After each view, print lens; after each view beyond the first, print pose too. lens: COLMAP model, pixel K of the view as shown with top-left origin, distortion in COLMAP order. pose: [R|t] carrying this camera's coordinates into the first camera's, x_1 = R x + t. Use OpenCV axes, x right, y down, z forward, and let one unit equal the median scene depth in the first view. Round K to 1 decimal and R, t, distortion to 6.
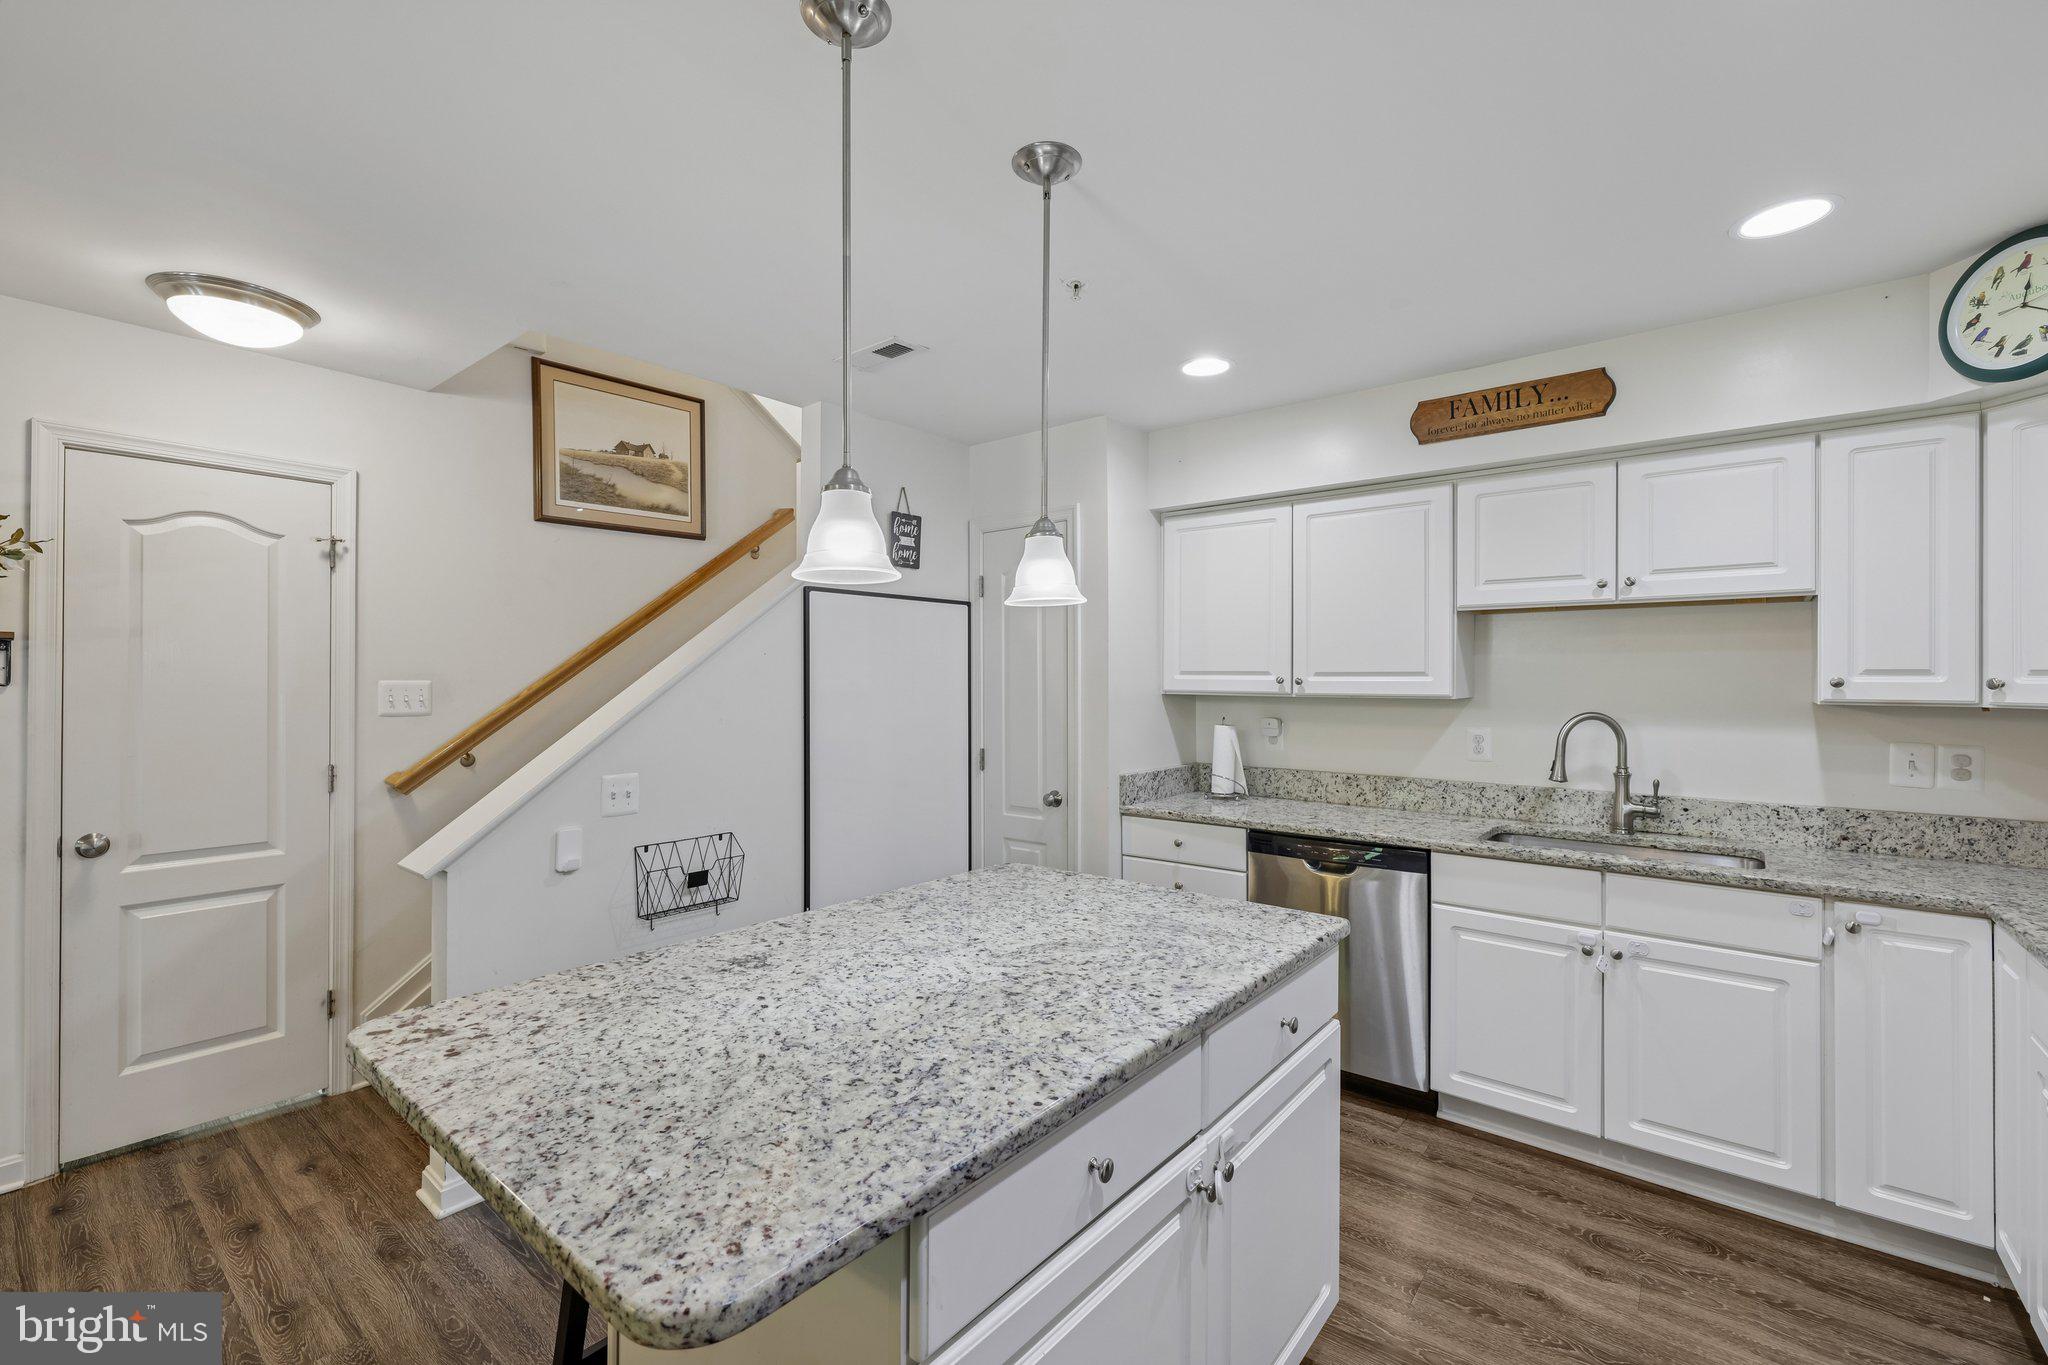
lens RADIAL K [[865.7, 0, 1002.2], [0, 865.7, 674.8], [0, 0, 1]] dist [0.000743, 0.000369]
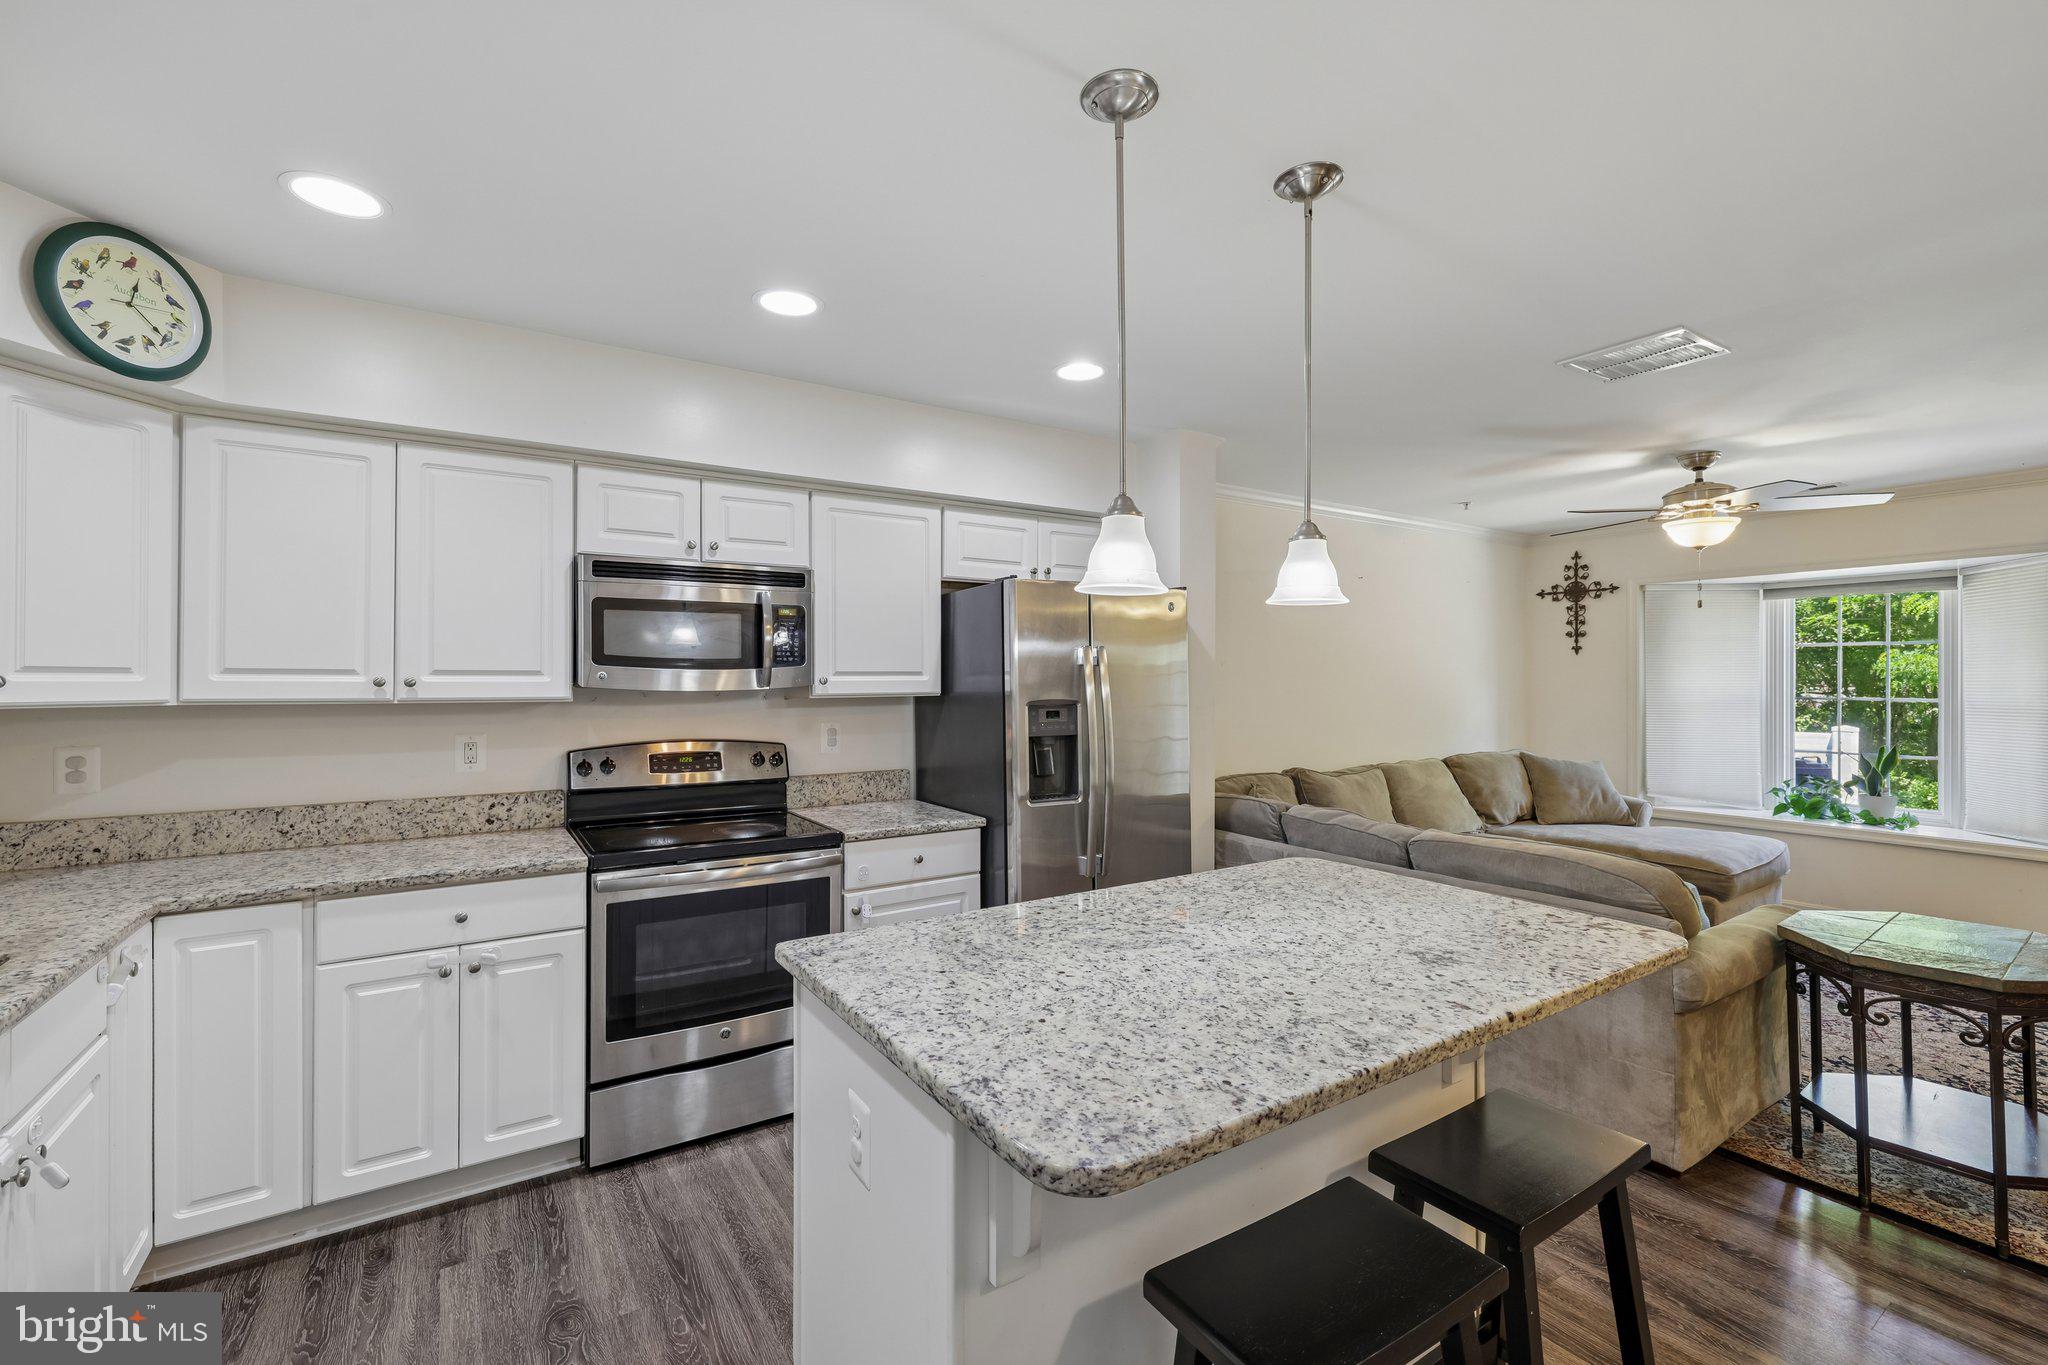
lens RADIAL K [[865.7, 0, 994.8], [0, 865.7, 672.1], [0, 0, 1]] dist [0.000743, 0.000369]
pose [[-0.952147, 0.000687, 0.305639, -0.069556], [-0.004165, 0.999875, -0.015220, 0.008901], [-0.305612, -0.015764, -0.952026, 1.330201]]
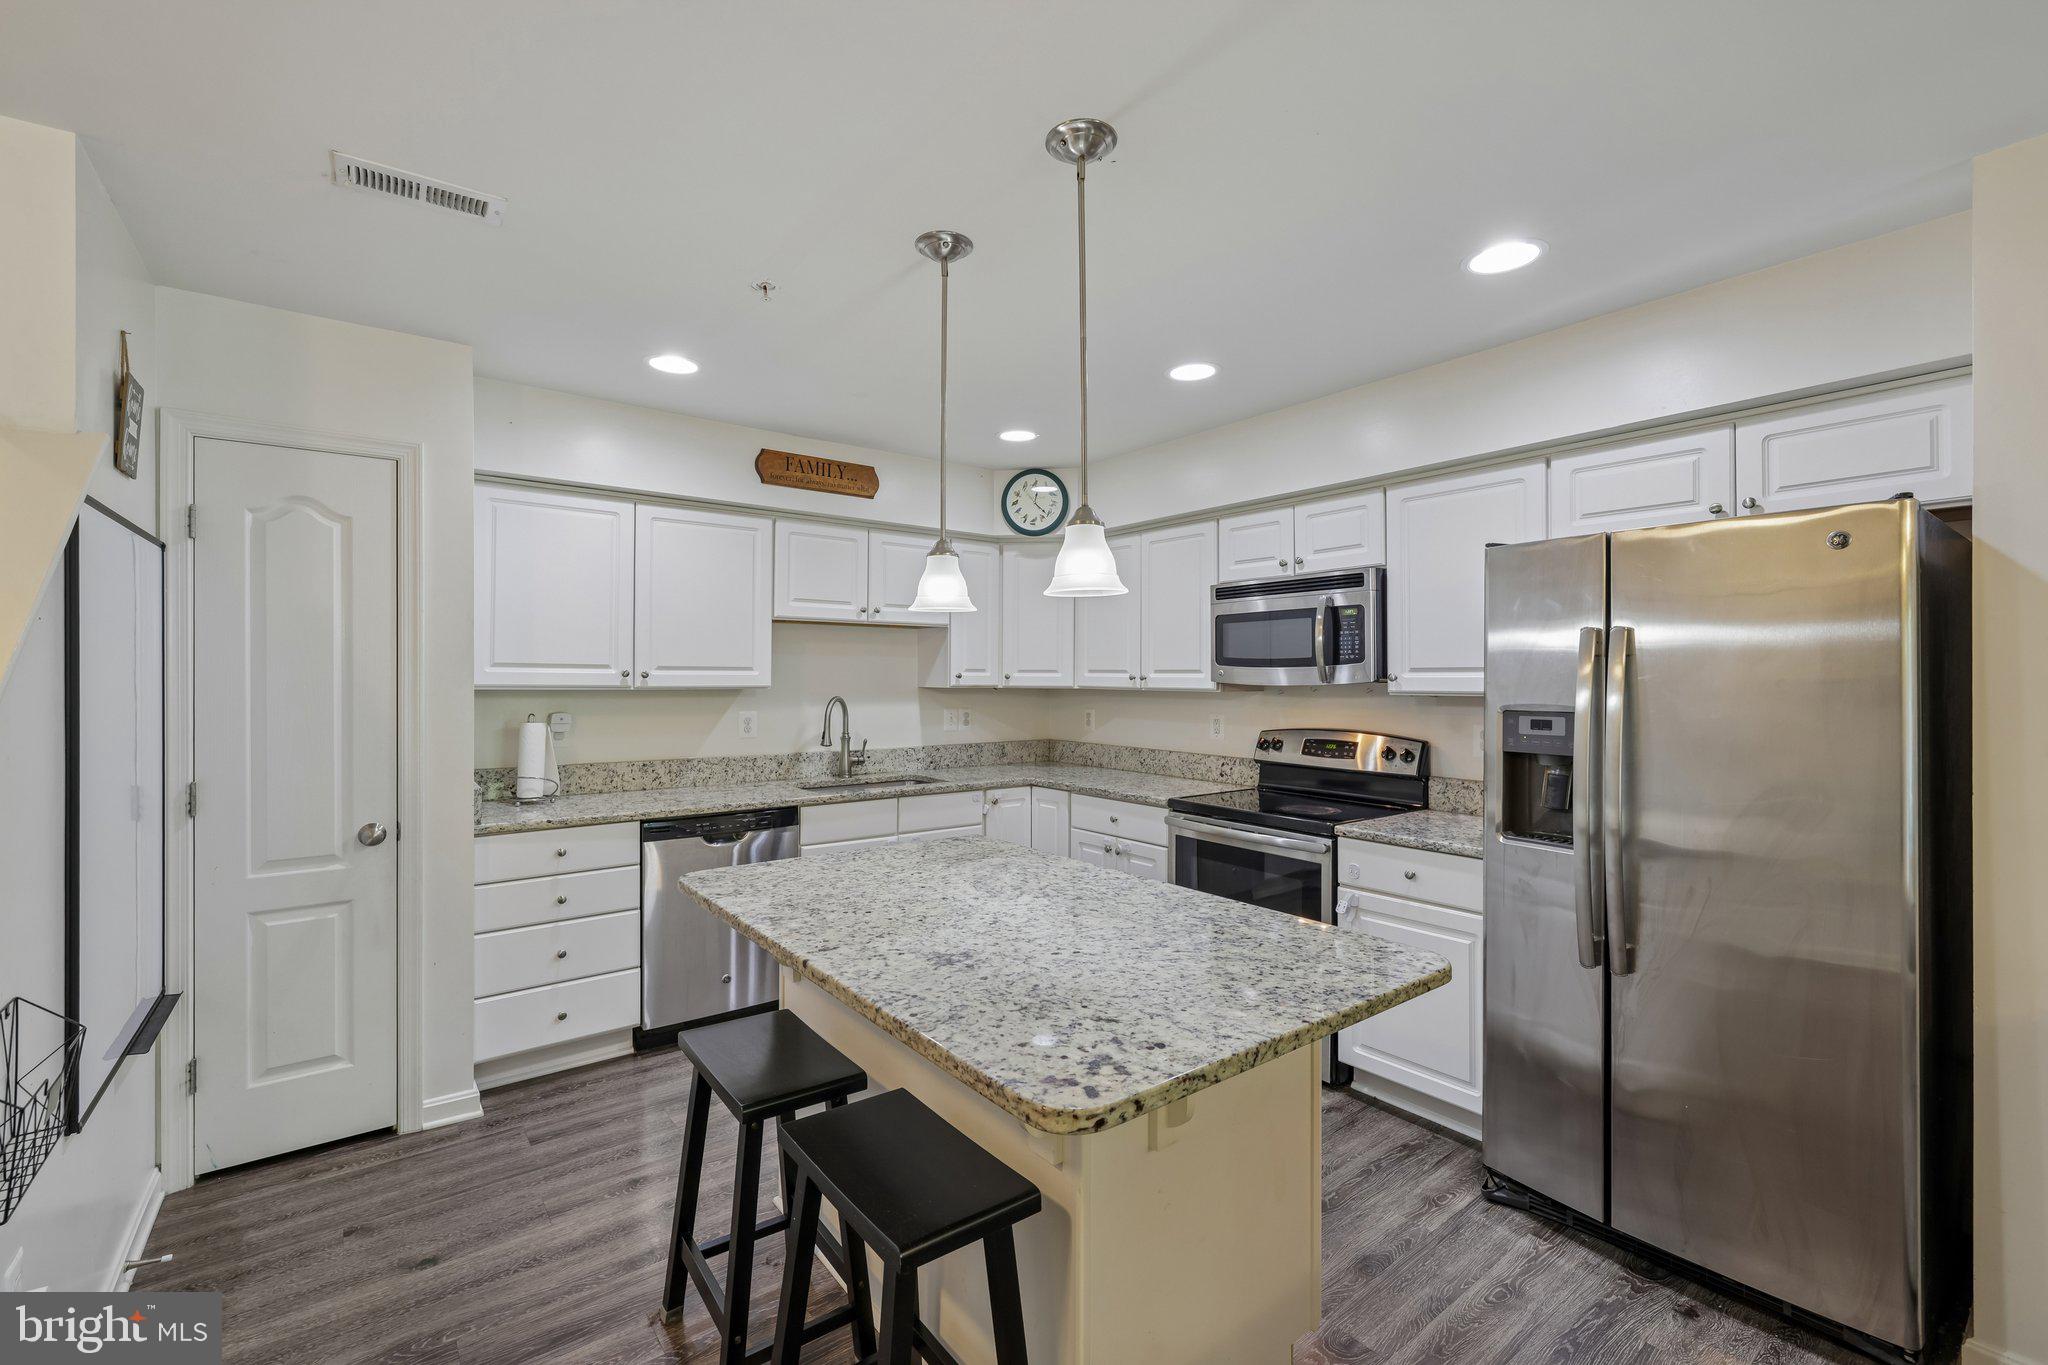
lens RADIAL K [[865.7, 0, 1022.5], [0, 865.7, 675.8], [0, 0, 1]] dist [0.000743, 0.000369]
pose [[0.220459, -0.000599, 0.975396, -0.776251], [-0.009298, 0.999953, 0.002716, 0.002328], [-0.975352, -0.009668, 0.220443, 0.439724]]
